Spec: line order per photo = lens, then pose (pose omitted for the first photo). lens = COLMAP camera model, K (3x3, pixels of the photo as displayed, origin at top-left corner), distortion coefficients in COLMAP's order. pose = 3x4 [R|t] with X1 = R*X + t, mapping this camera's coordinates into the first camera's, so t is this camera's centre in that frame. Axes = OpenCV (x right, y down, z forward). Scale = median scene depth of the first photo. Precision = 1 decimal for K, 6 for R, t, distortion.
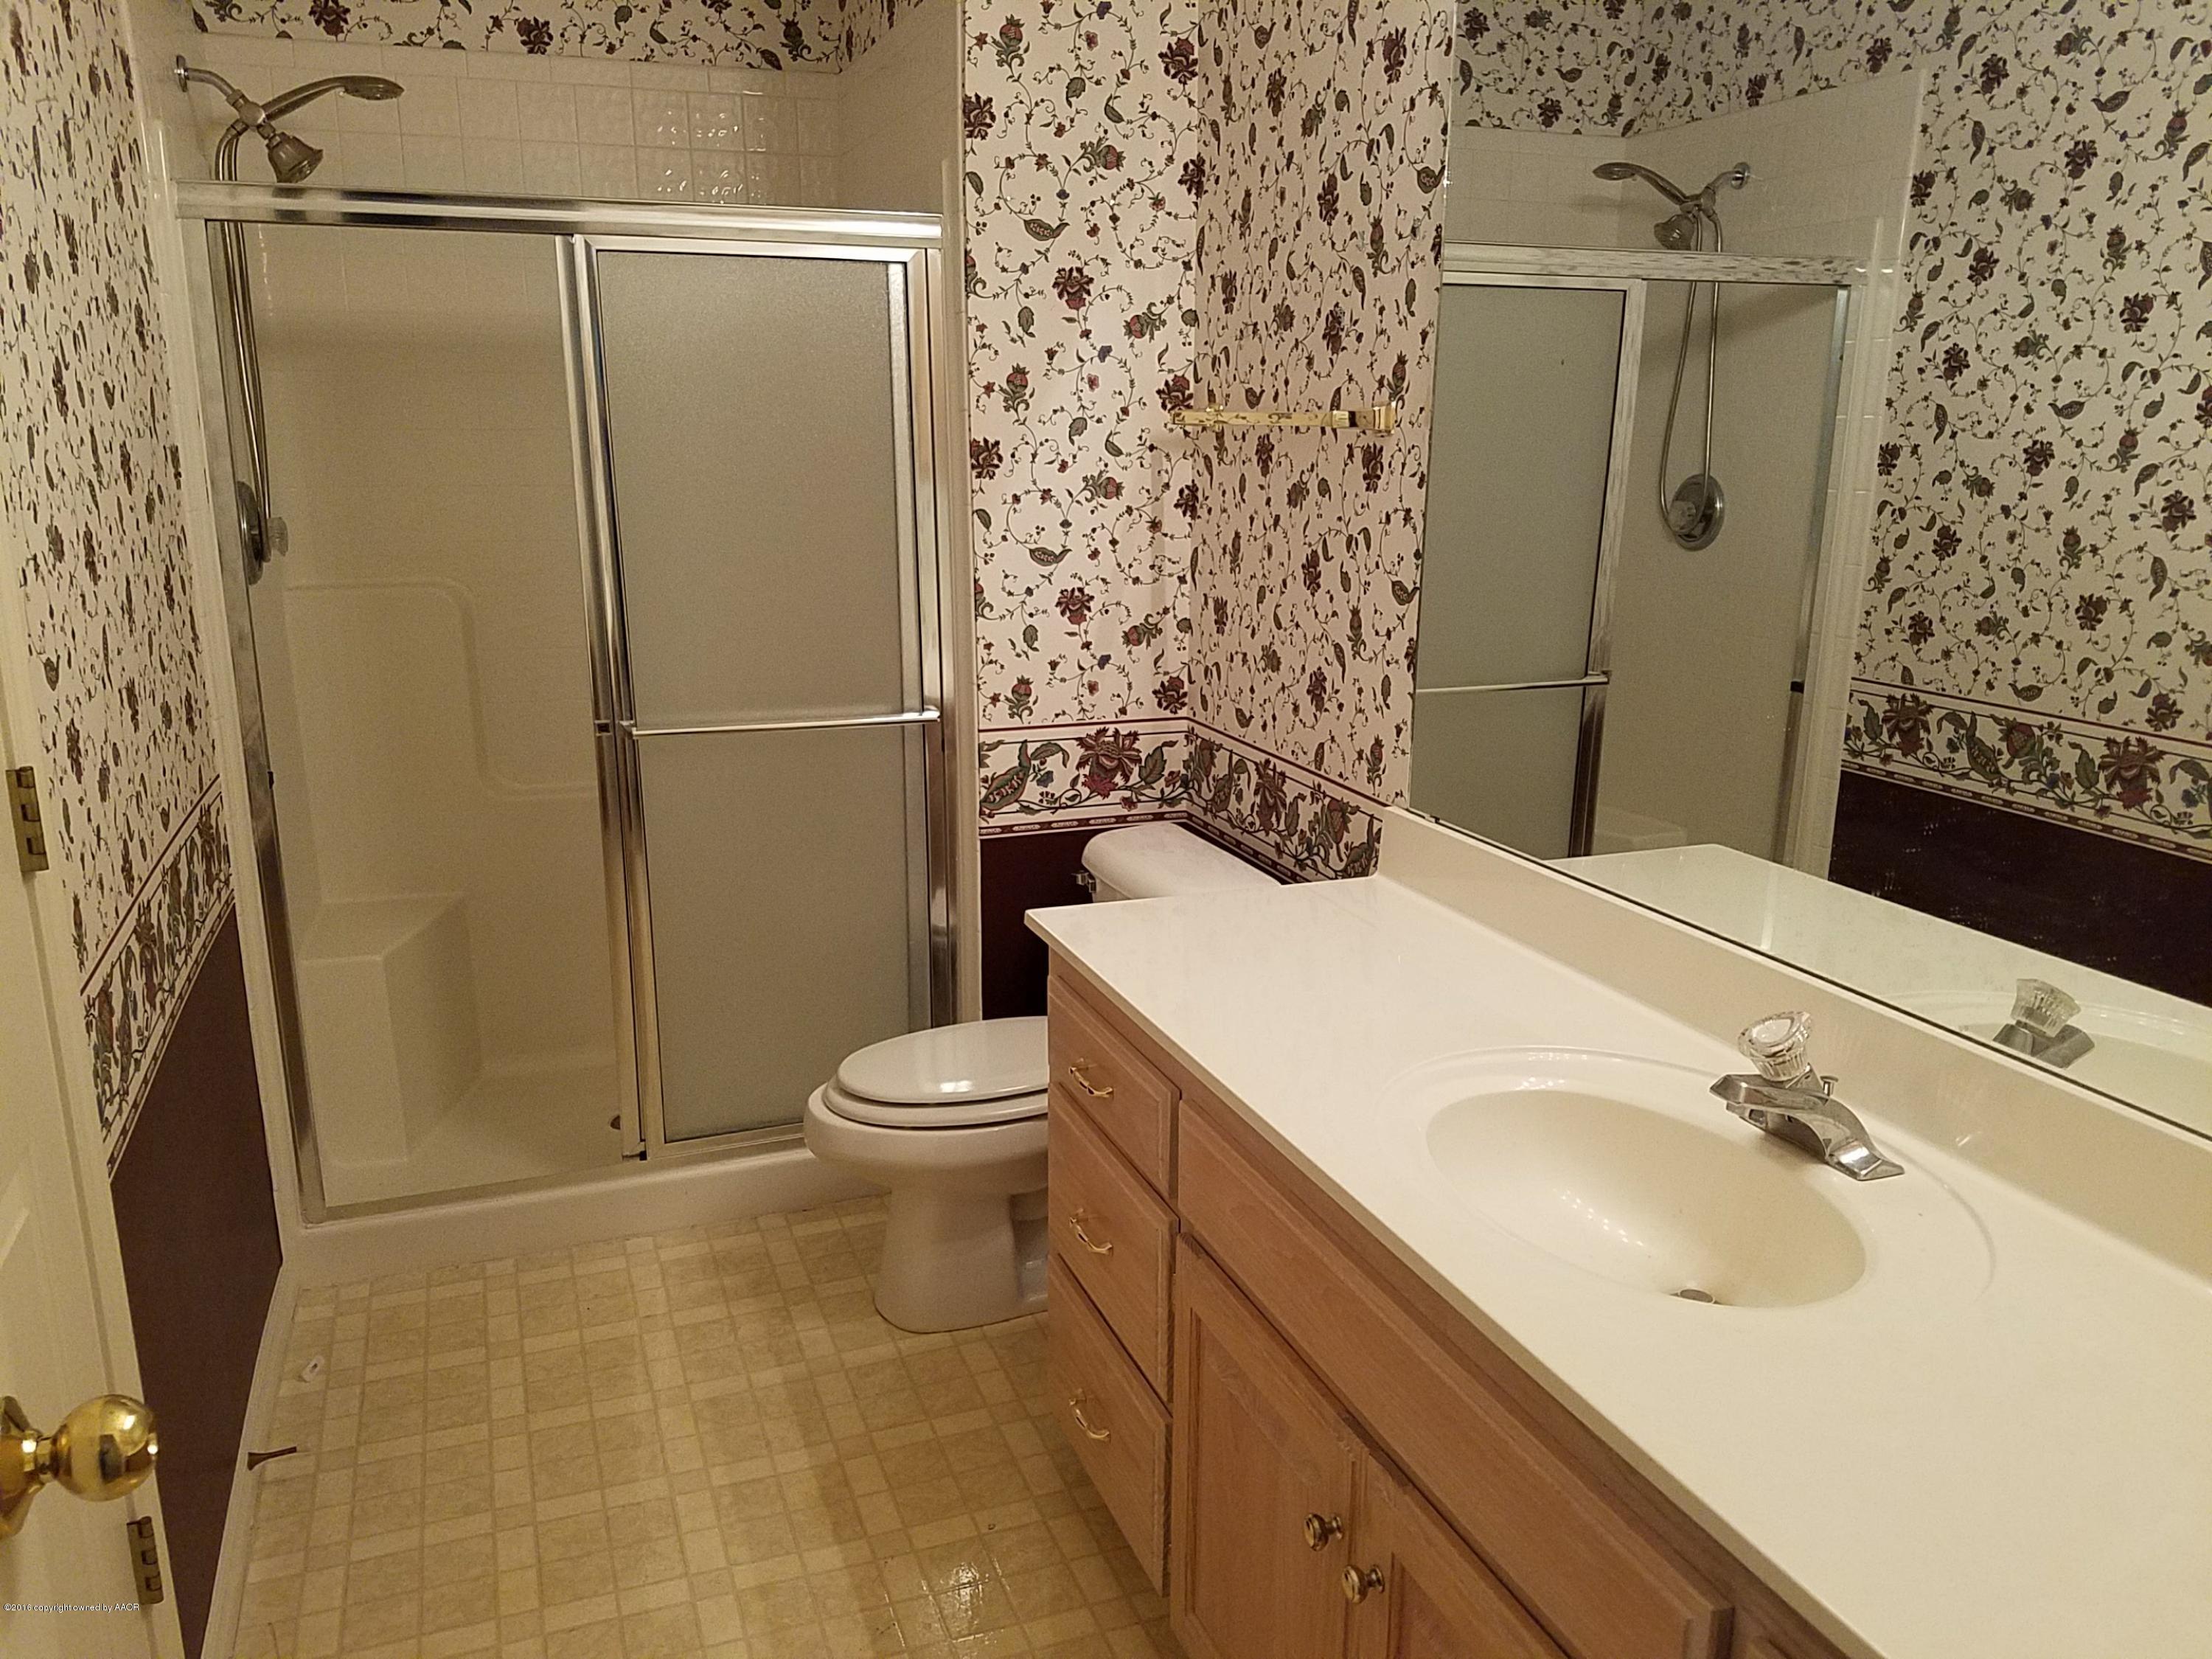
lens RADIAL K [[1670.0, 0, 1106.0], [0, 1670.0, 829.5], [0, 0, 1]] dist [-0.022838, -0.007763]
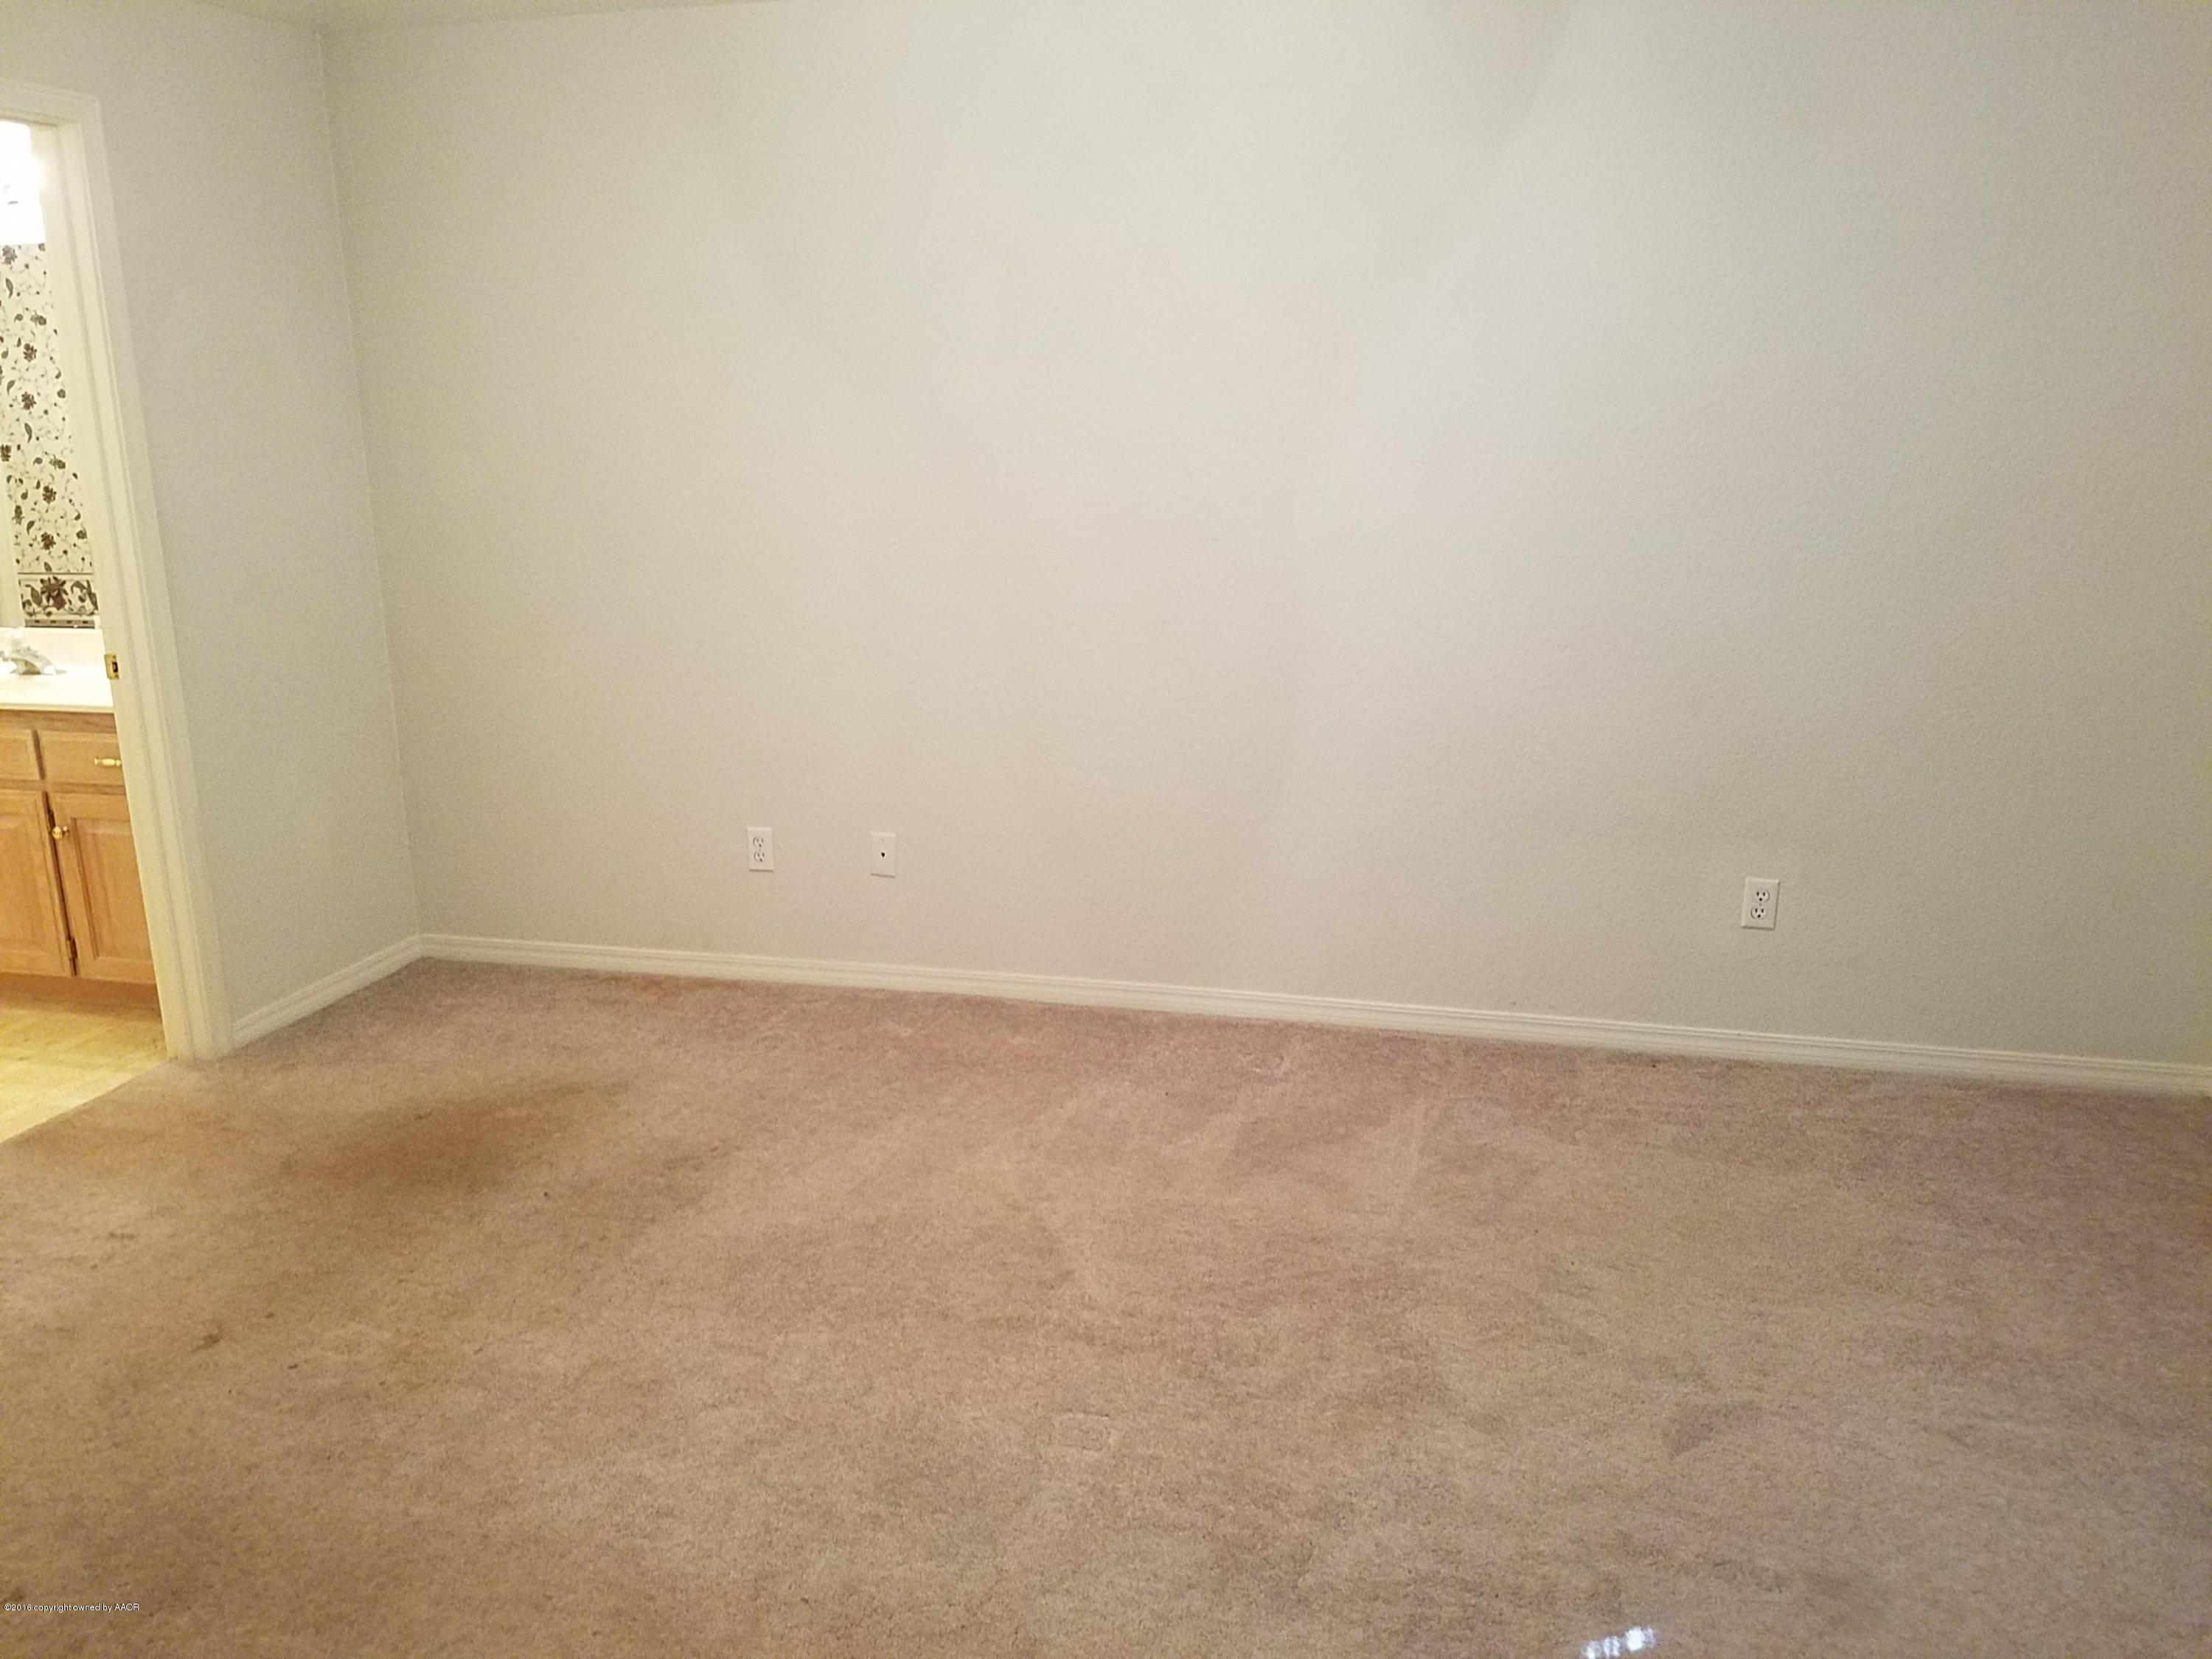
lens RADIAL K [[1670.0, 0, 1106.0], [0, 1670.0, 829.5], [0, 0, 1]] dist [-0.022838, -0.007763]
pose [[0.538032, -0.218113, 0.814217, -0.466770], [0.213589, 0.969695, 0.118624, 0.233716], [-0.815415, 0.110084, 0.568313, -1.022839]]
